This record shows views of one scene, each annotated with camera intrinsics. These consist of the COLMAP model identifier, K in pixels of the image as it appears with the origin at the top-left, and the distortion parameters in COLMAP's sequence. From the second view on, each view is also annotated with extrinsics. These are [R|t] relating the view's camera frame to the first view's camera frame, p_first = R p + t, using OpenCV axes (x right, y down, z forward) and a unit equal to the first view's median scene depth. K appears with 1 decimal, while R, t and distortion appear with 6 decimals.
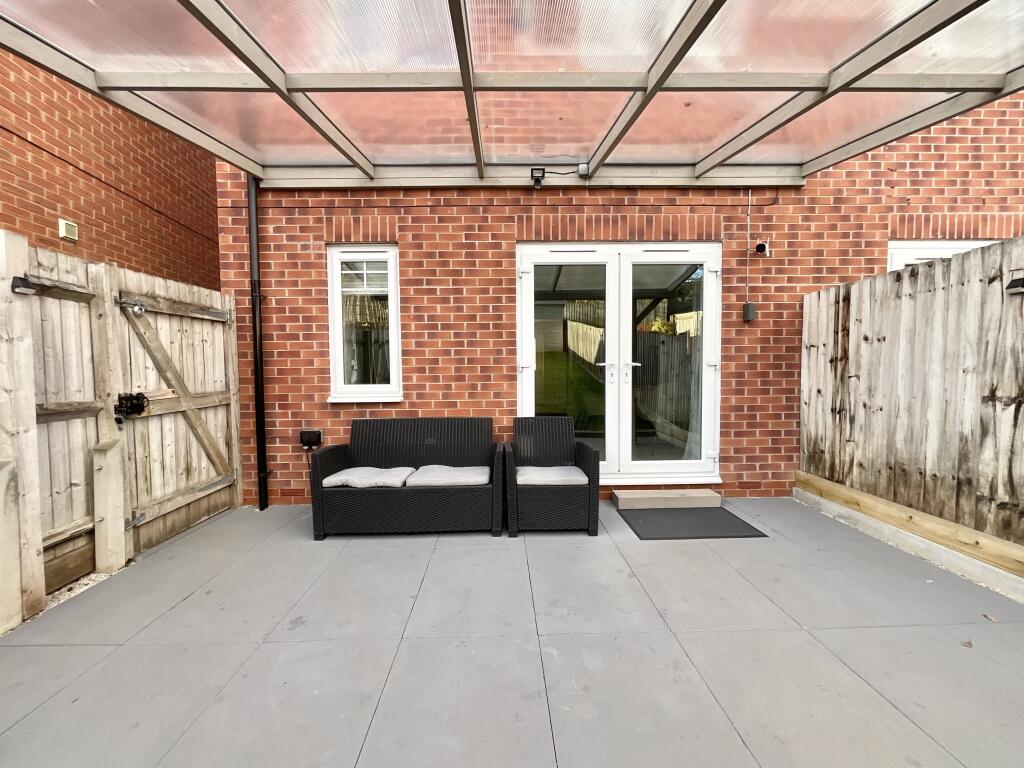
lens RADIAL K [[411.6, 0, 512.0], [0, 411.6, 384.0], [0, 0, 1]] dist [-0.000281, -0.000663]
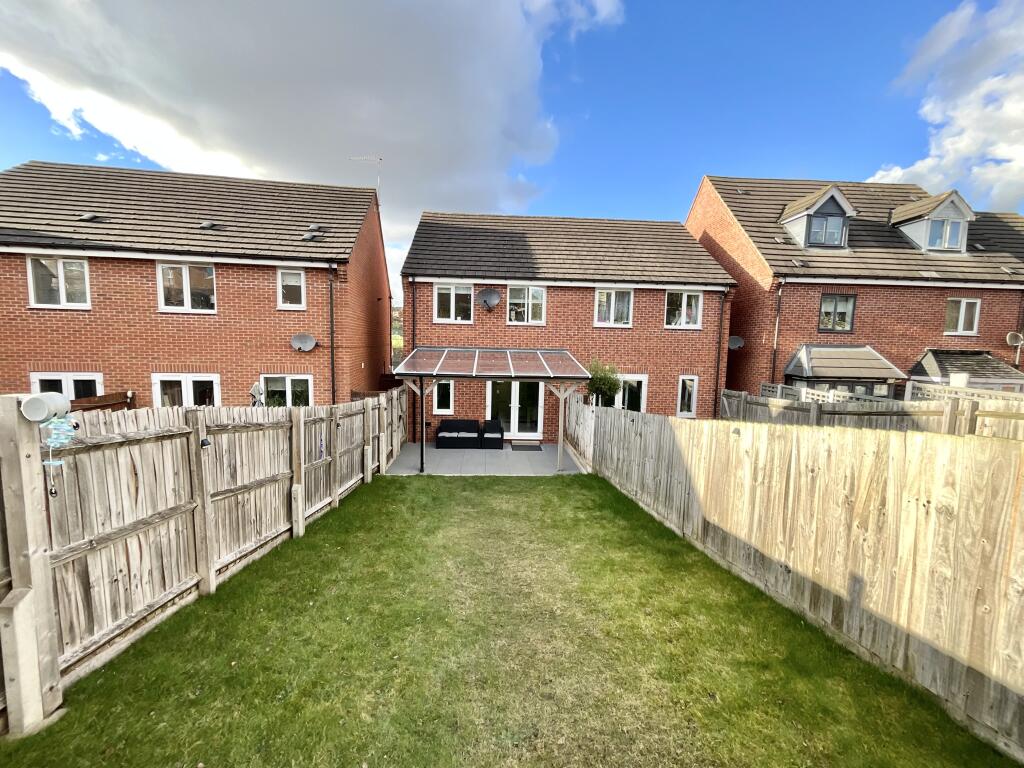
lens RADIAL K [[411.6, 0, 512.0], [0, 411.6, 384.0], [0, 0, 1]] dist [-0.000281, -0.000663]
pose [[0.999100, 0.031423, 0.028484, 0.132308], [-0.033011, 0.997821, 0.057135, -0.450516], [-0.026627, -0.058024, 0.997960, -2.609424]]
